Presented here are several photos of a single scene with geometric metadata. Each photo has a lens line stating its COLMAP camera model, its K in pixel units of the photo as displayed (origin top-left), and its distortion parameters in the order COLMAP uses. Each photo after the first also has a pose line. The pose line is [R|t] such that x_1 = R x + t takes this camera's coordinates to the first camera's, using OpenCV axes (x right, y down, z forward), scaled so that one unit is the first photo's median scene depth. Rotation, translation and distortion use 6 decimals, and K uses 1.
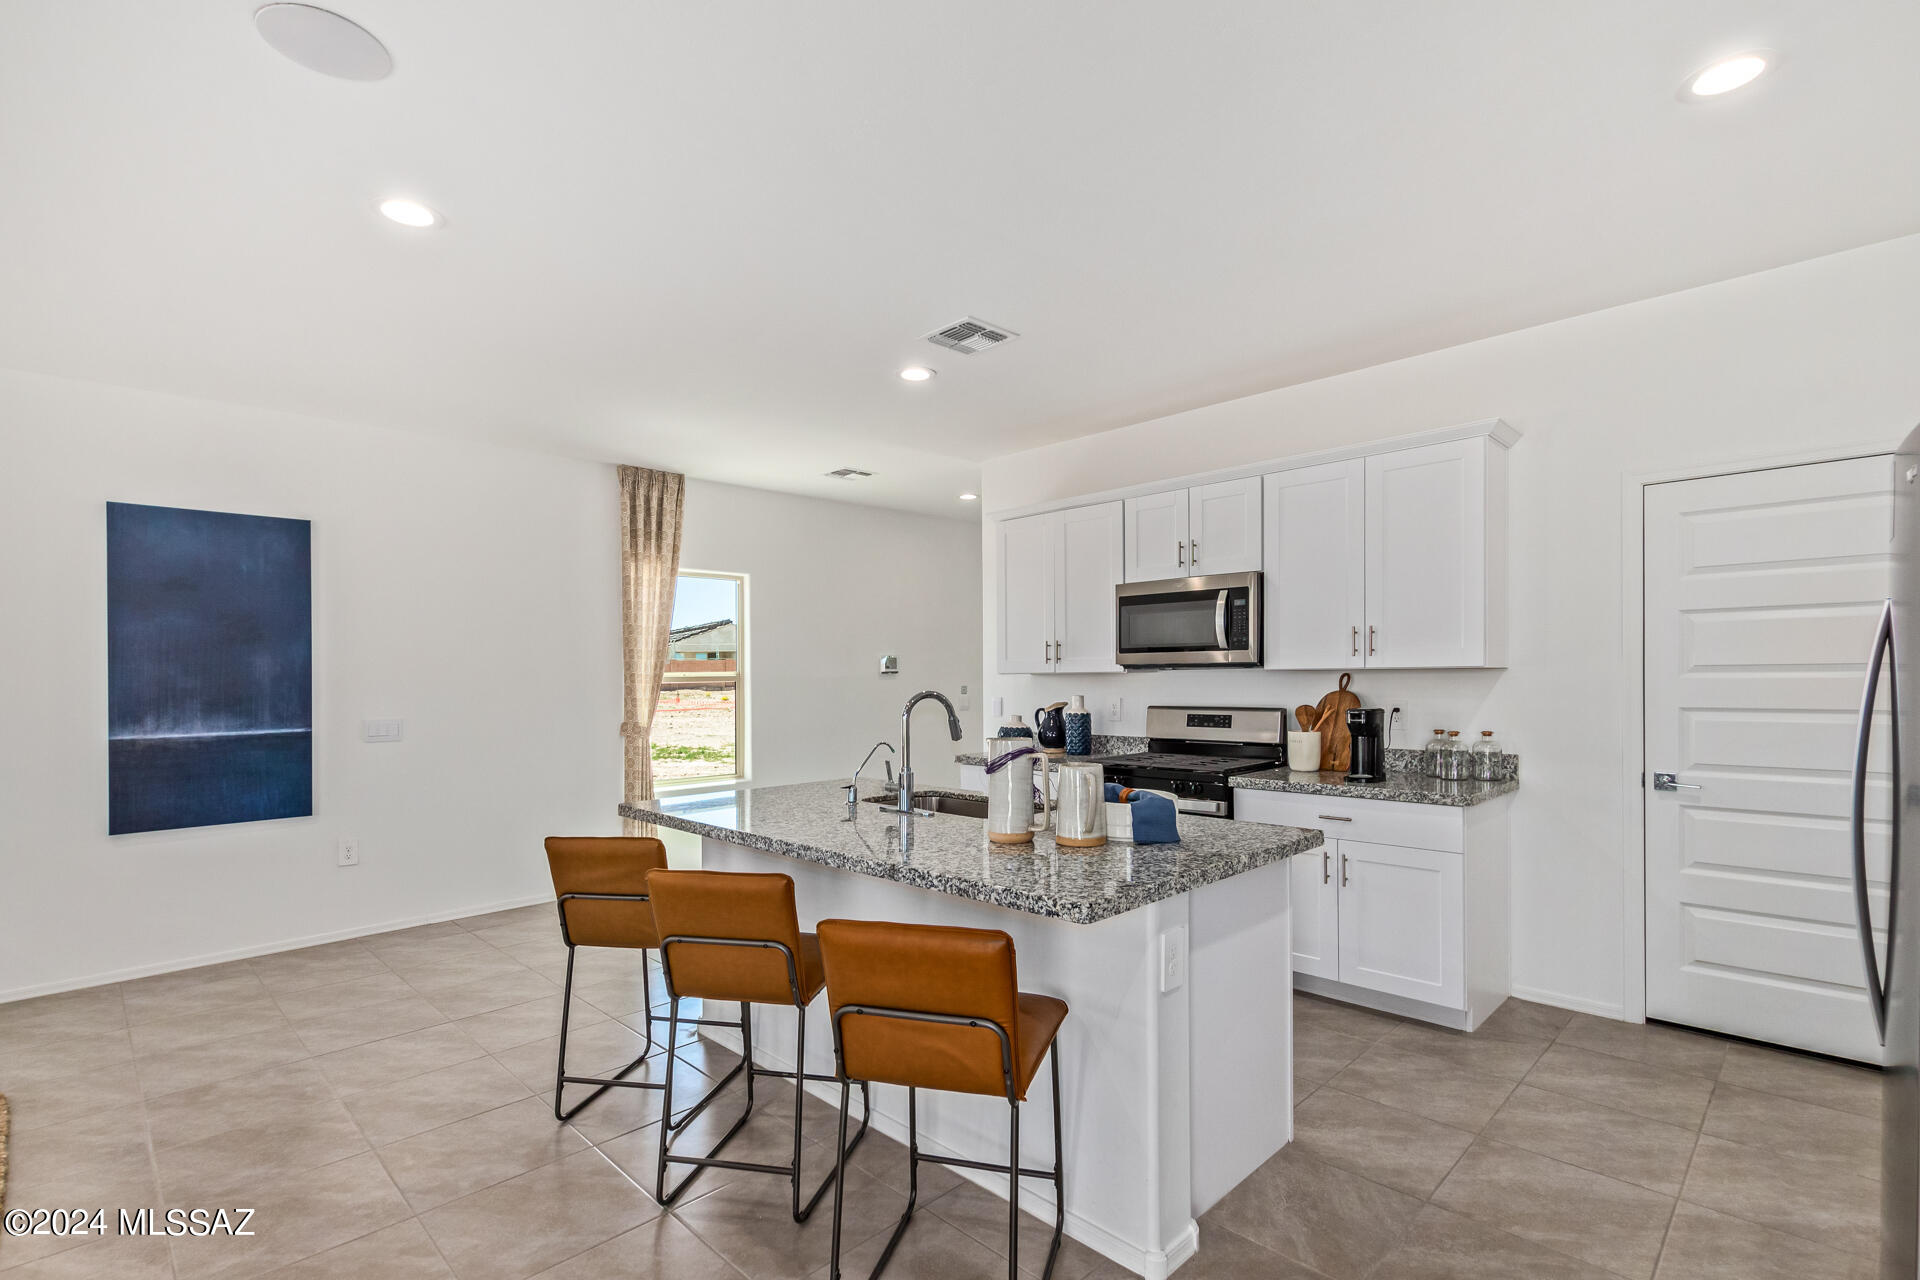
lens RADIAL K [[892.6, 0, 957.5], [0, 892.6, 666.9], [0, 0, 1]] dist [0.001226, -0.000119]
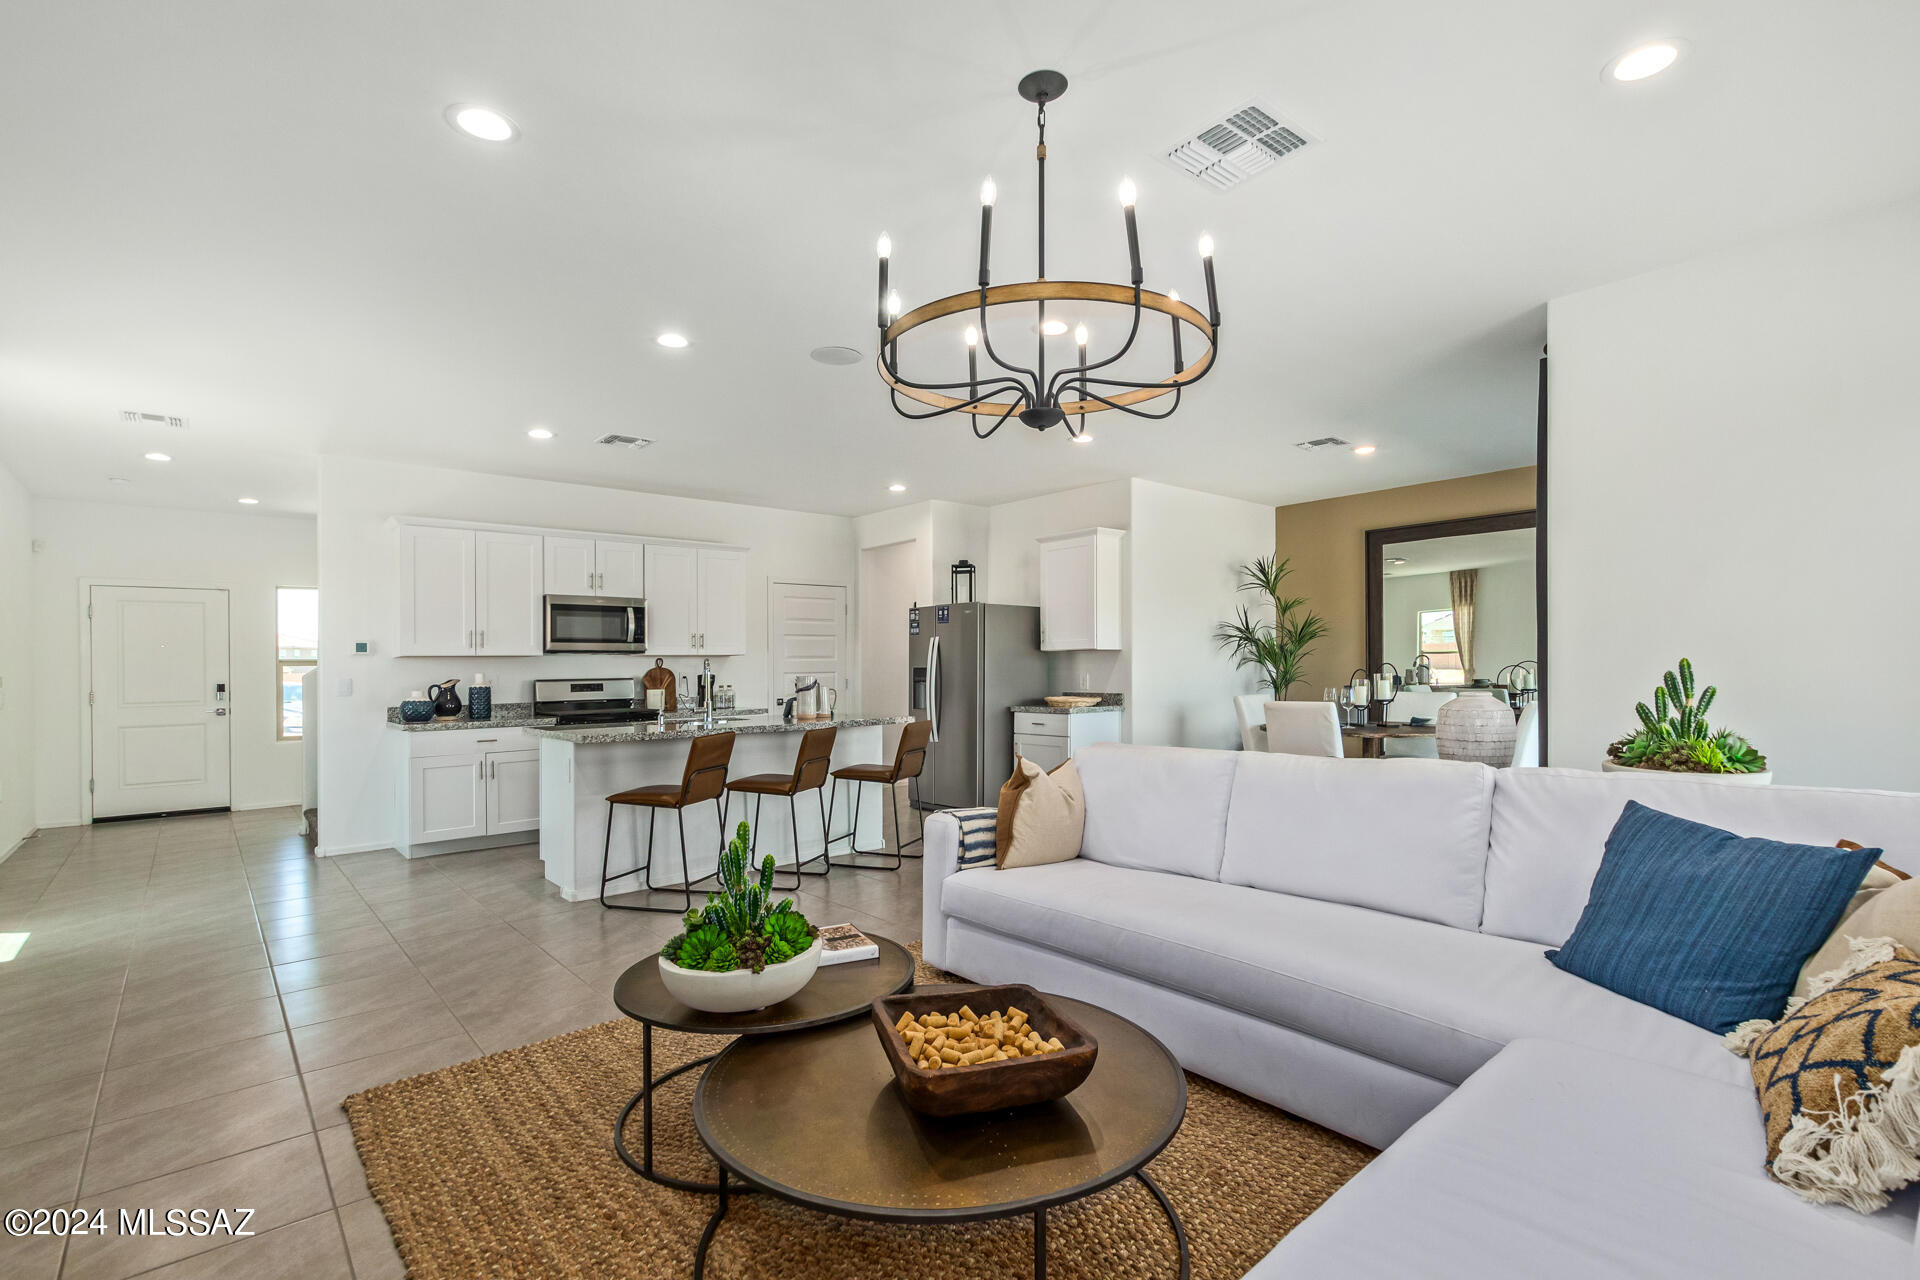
lens RADIAL K [[892.6, 0, 957.5], [0, 892.6, 666.9], [0, 0, 1]] dist [0.001226, -0.000119]
pose [[0.093466, 0.008058, 0.995590, -1.237595], [0.002814, 0.999961, -0.008357, 0.039404], [-0.995619, 0.003583, 0.093439, 0.203014]]
